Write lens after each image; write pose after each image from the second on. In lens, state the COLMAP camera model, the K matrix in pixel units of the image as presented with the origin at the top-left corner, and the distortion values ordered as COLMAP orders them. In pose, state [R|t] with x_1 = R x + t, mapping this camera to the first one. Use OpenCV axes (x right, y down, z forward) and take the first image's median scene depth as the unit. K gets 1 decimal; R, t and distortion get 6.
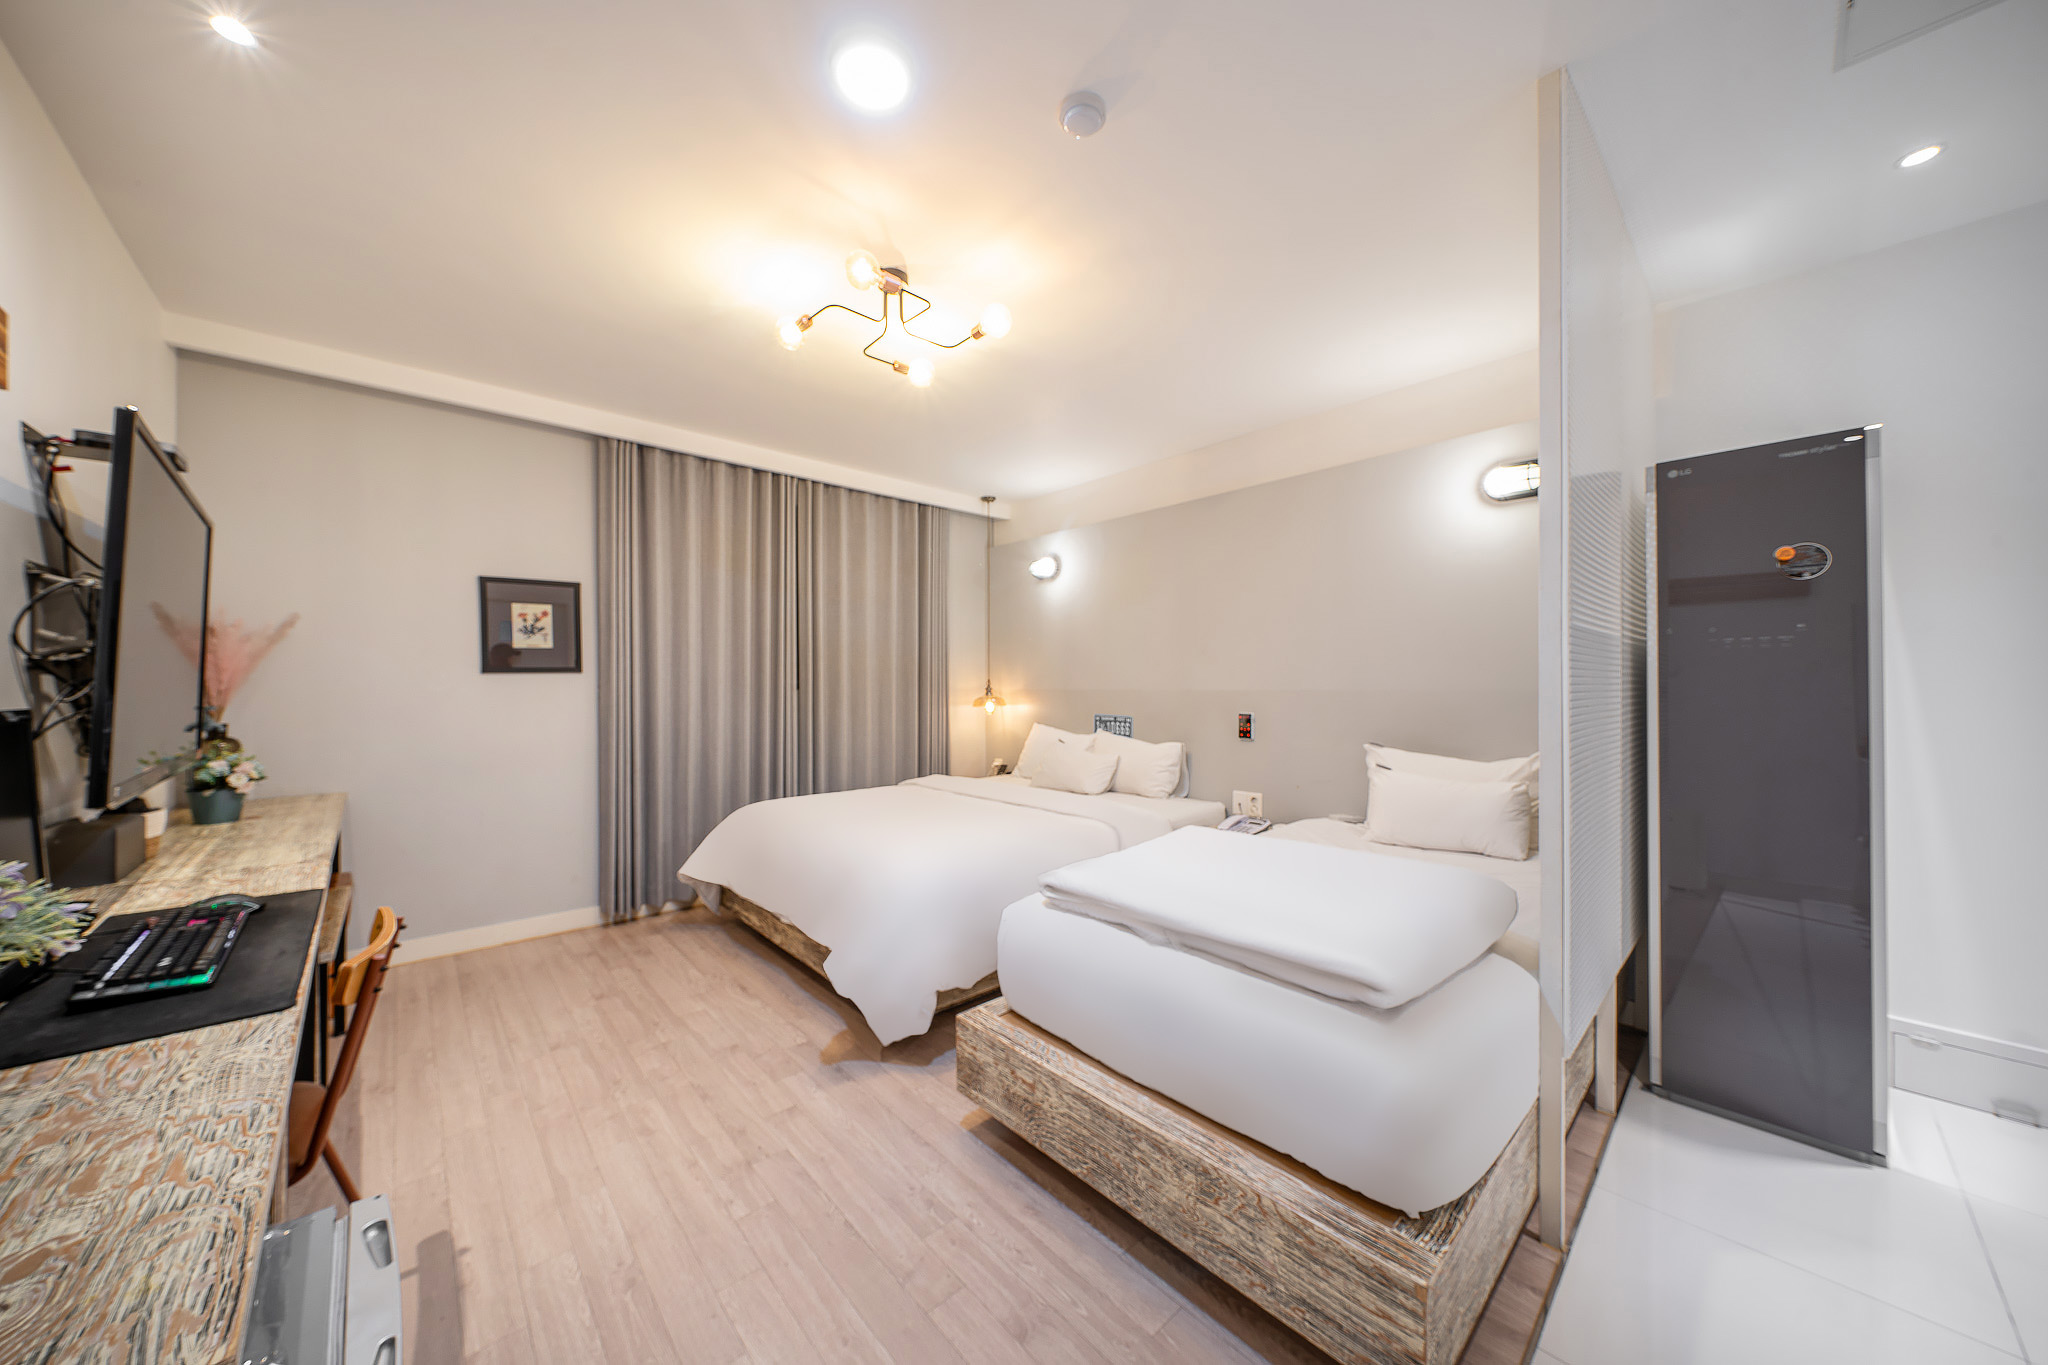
lens RADIAL K [[700.0, 0, 1030.4], [0, 700.0, 689.2], [0, 0, 1]] dist [-0.002254, -0.000069]
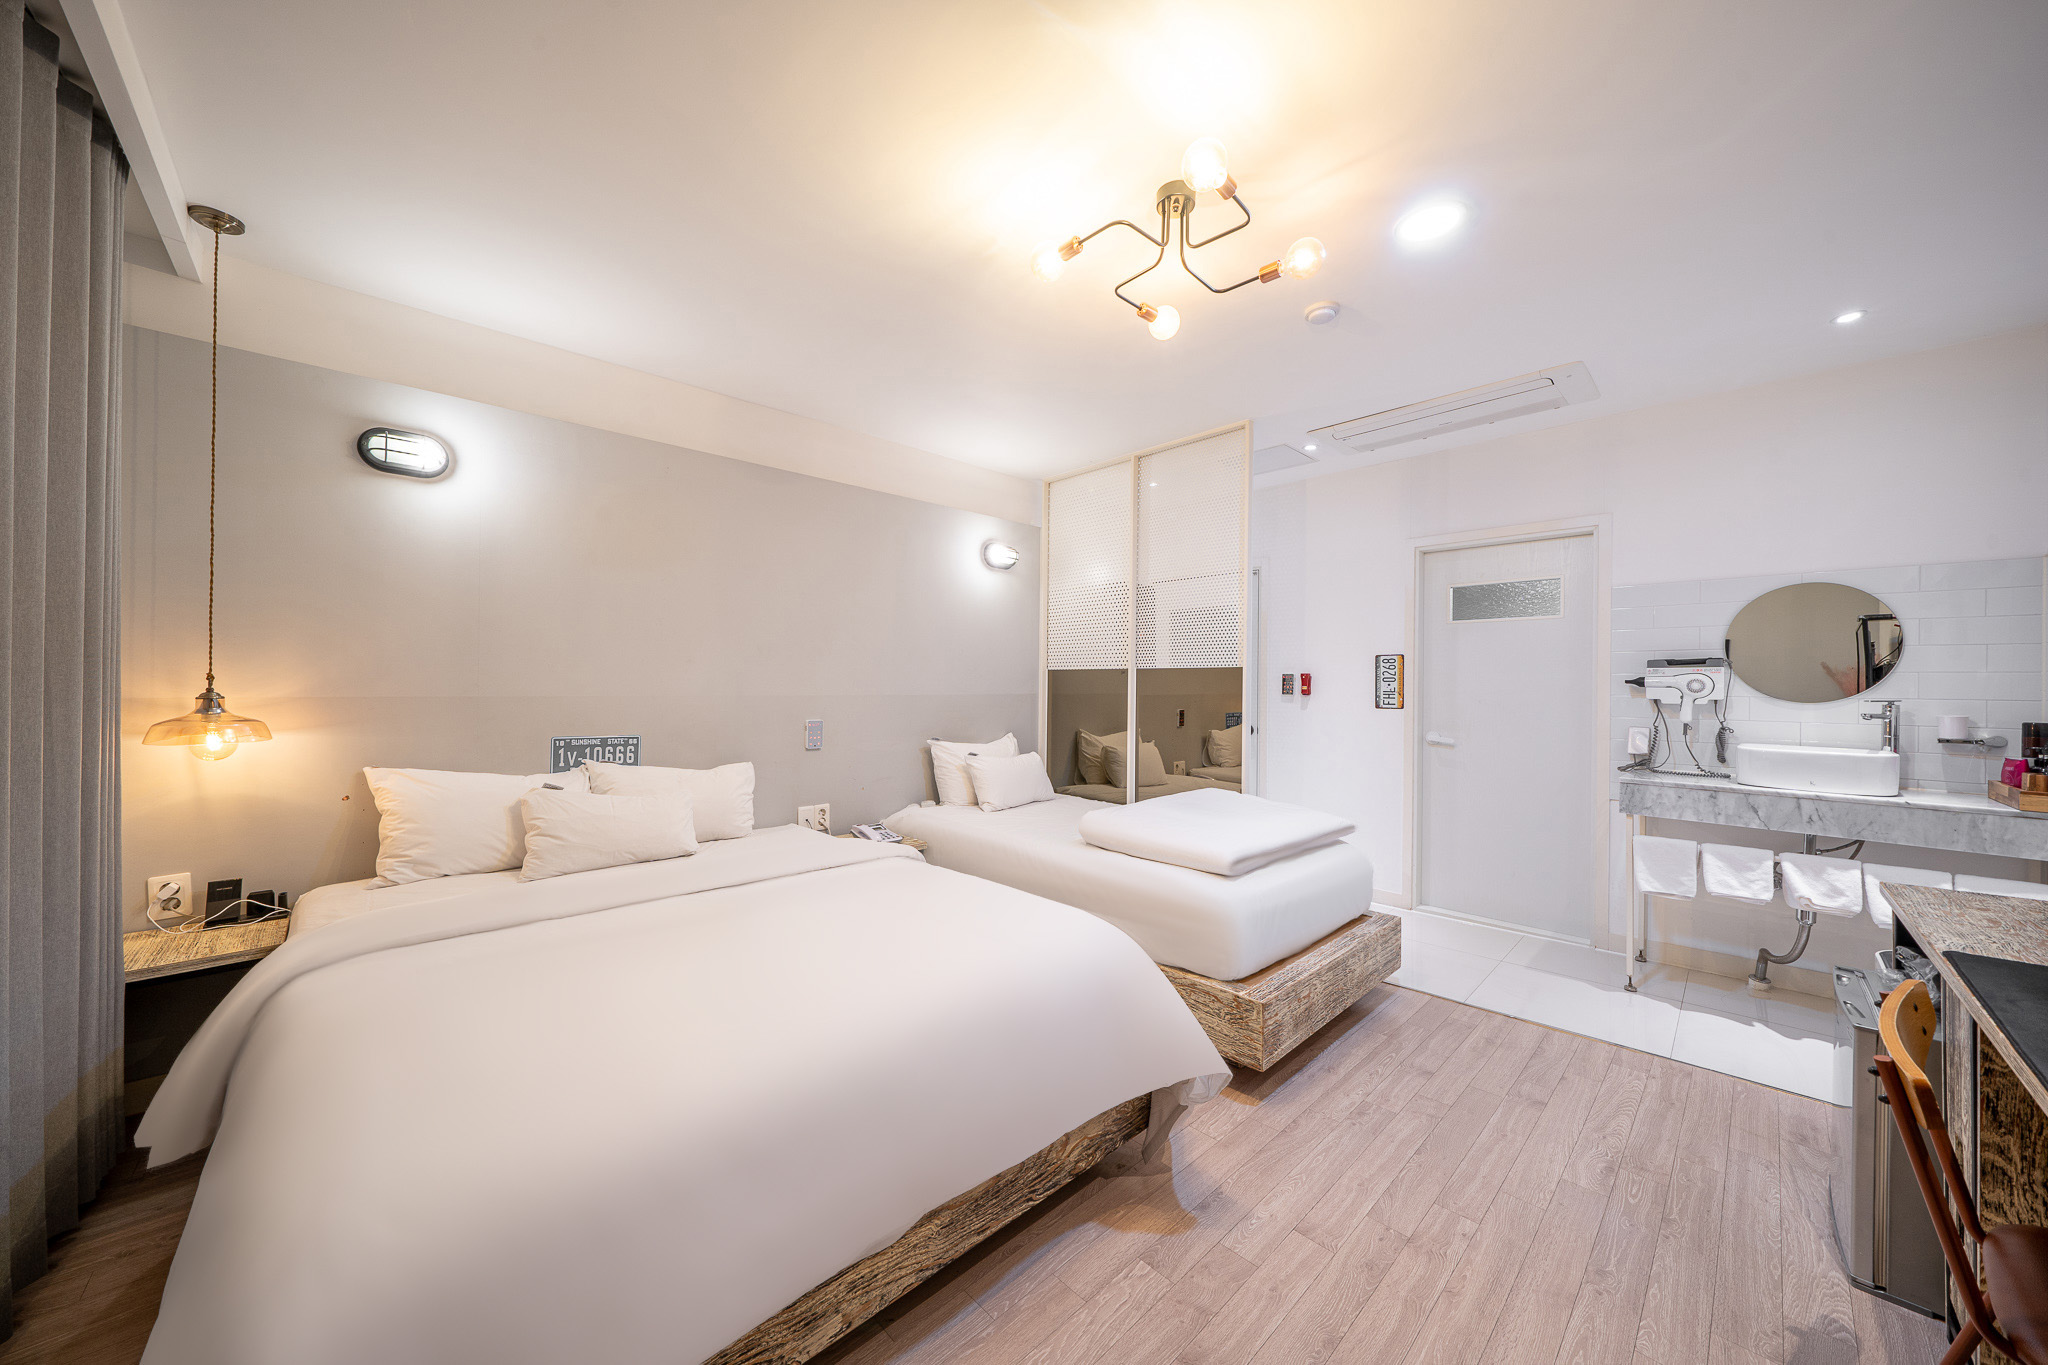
lens RADIAL K [[700.0, 0, 1025.8], [0, 700.0, 690.3], [0, 0, 1]] dist [-0.002254, -0.000069]
pose [[-0.016663, -0.002973, 0.999857, -0.956098], [-0.003779, 0.999989, 0.002910, -0.014572], [-0.999854, -0.003730, -0.016674, 1.124906]]
